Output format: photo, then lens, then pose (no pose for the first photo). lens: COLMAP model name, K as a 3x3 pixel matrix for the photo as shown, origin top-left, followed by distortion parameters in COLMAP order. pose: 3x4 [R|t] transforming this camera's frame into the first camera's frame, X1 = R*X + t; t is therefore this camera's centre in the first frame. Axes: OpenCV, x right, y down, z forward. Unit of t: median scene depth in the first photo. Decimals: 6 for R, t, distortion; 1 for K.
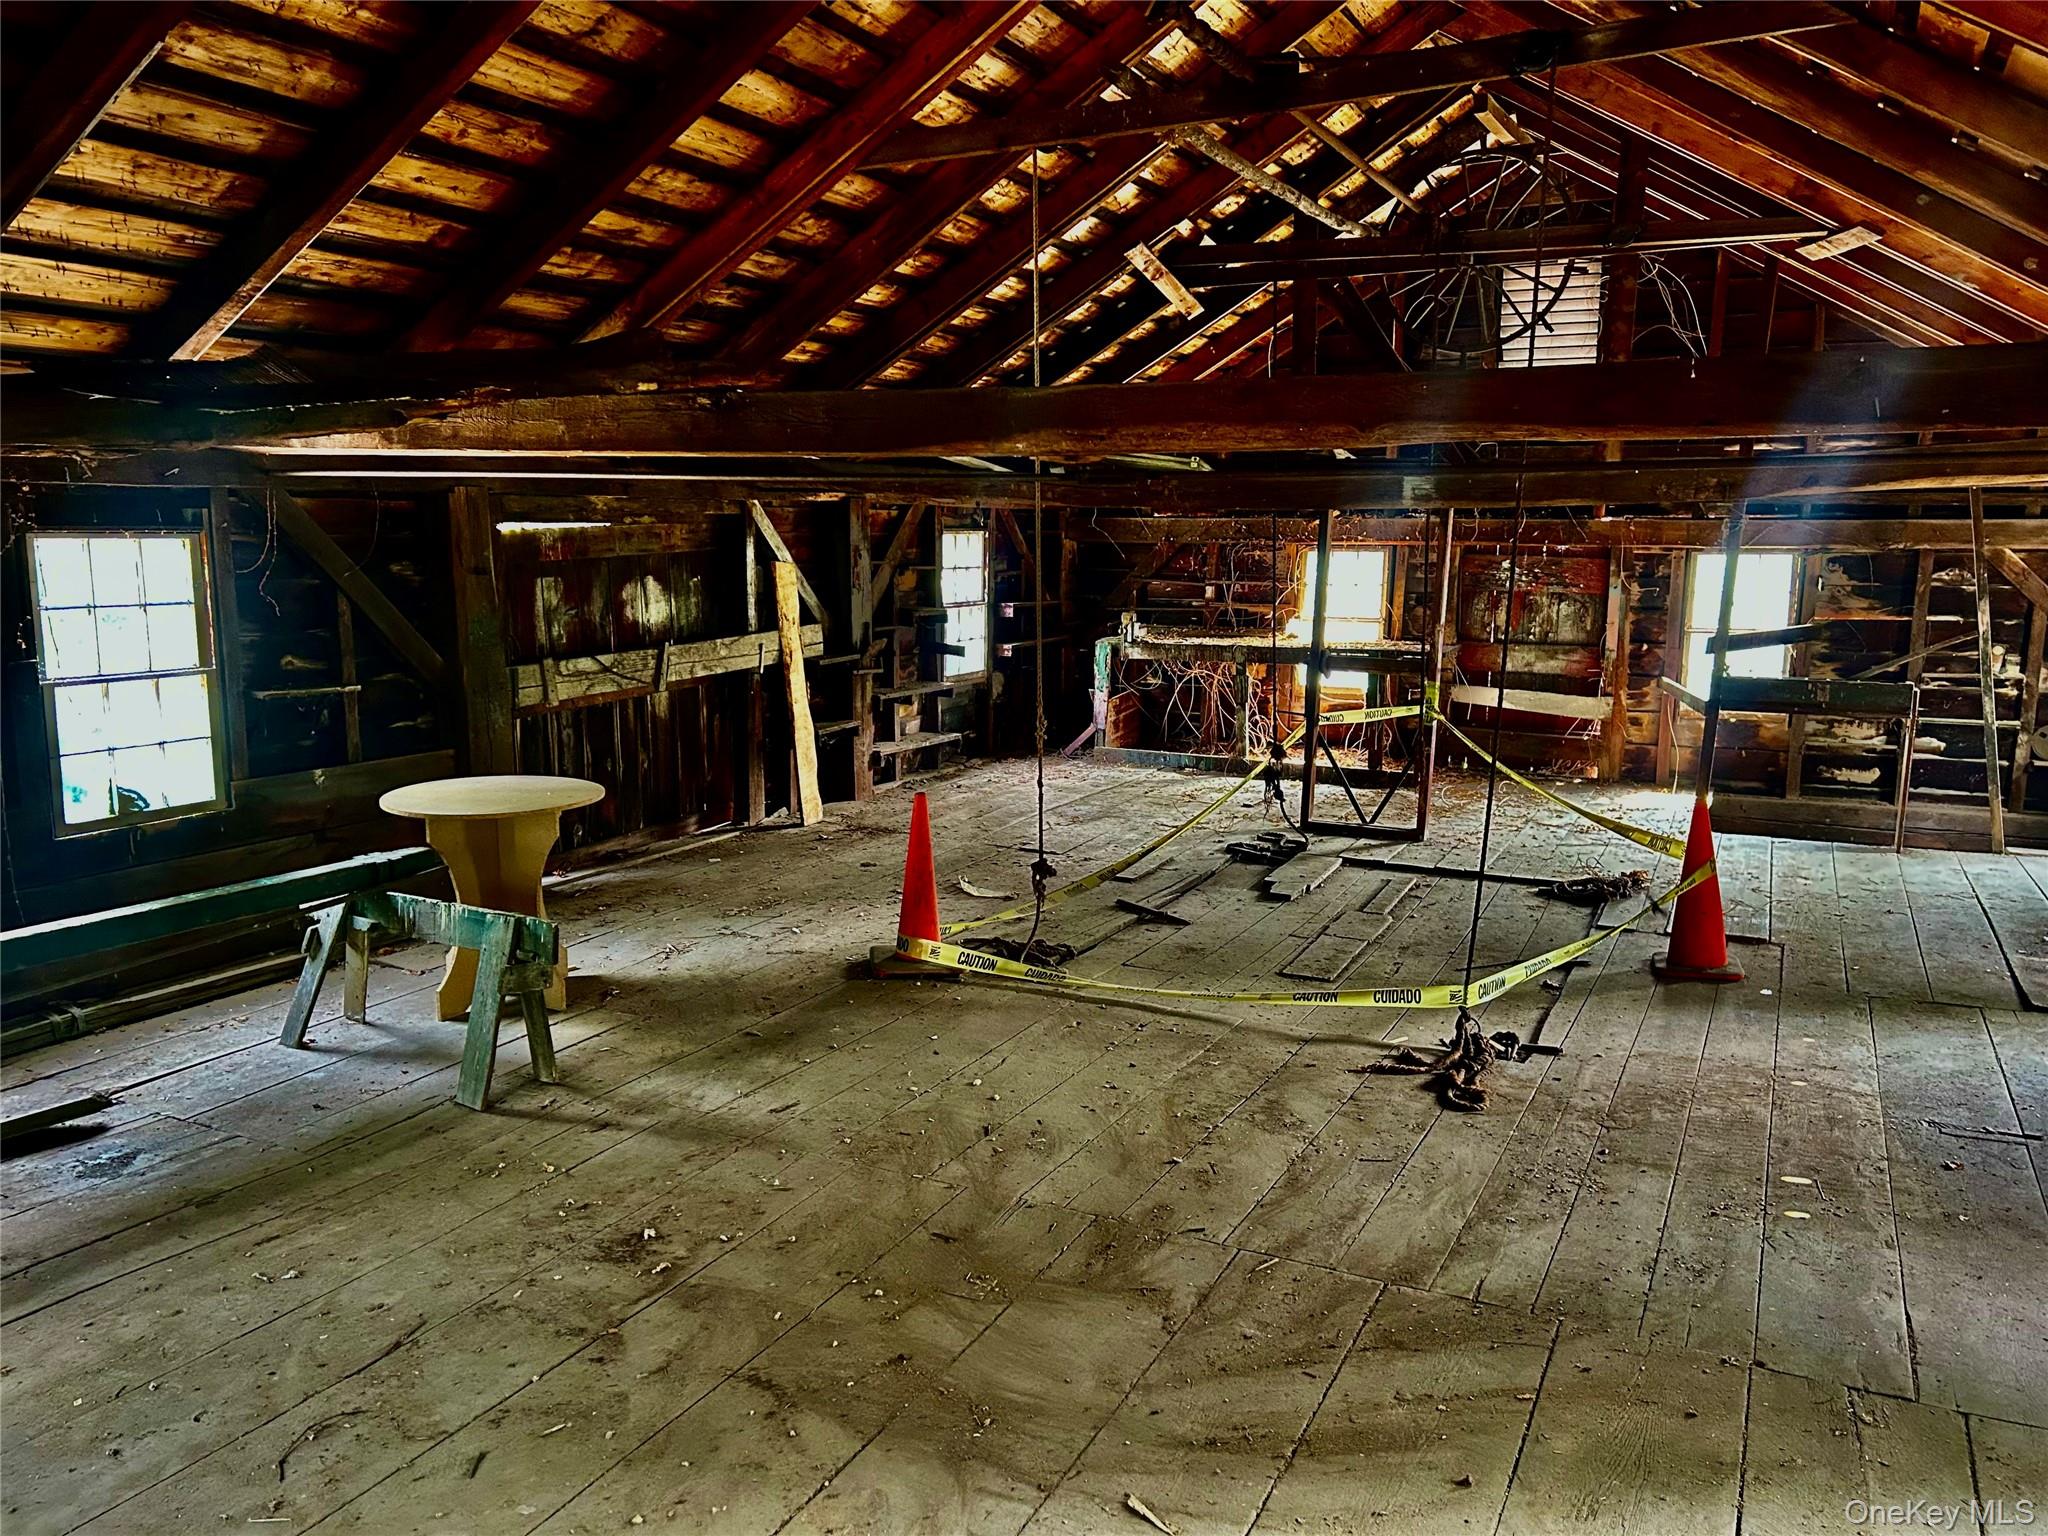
lens RADIAL K [[1566.1, 0, 1024.0], [0, 1566.1, 768.0], [0, 0, 1]] dist [-0.001071, -0.109279]
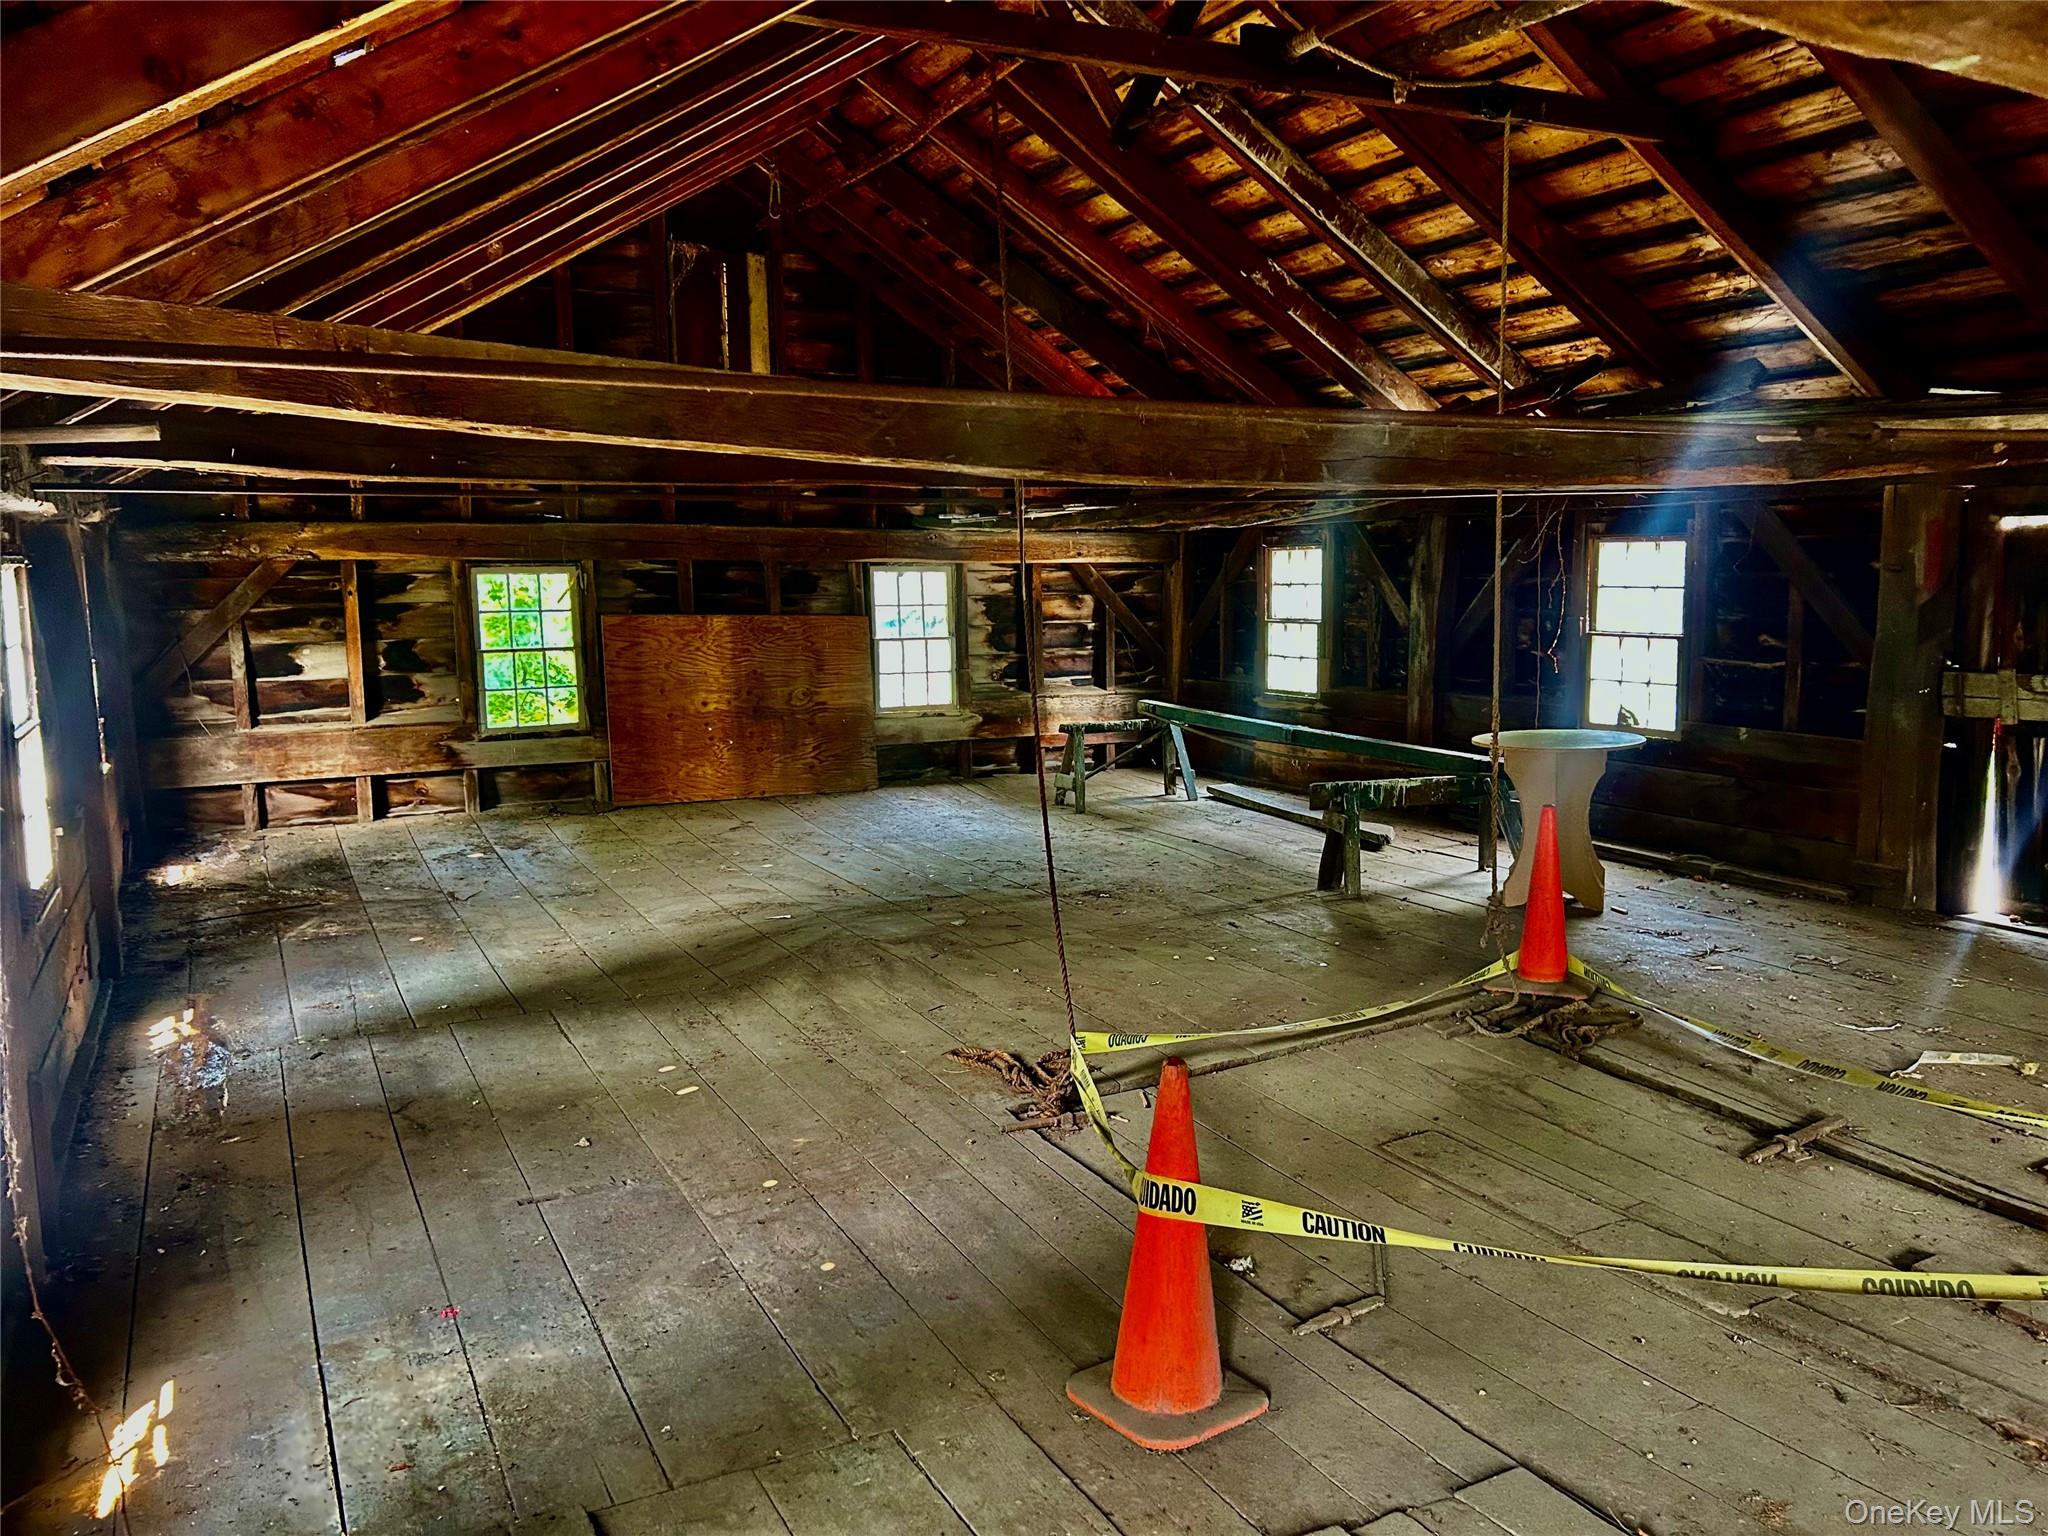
lens RADIAL K [[1559.3, 0, 1024.0], [0, 1559.3, 768.0], [0, 0, 1]] dist [0.075876, -0.104234]
pose [[-0.594480, 0.121208, -0.794923, 0.970763], [-0.096946, 0.970560, 0.220489, -0.207941], [0.798245, 0.208141, -0.565228, 1.395050]]
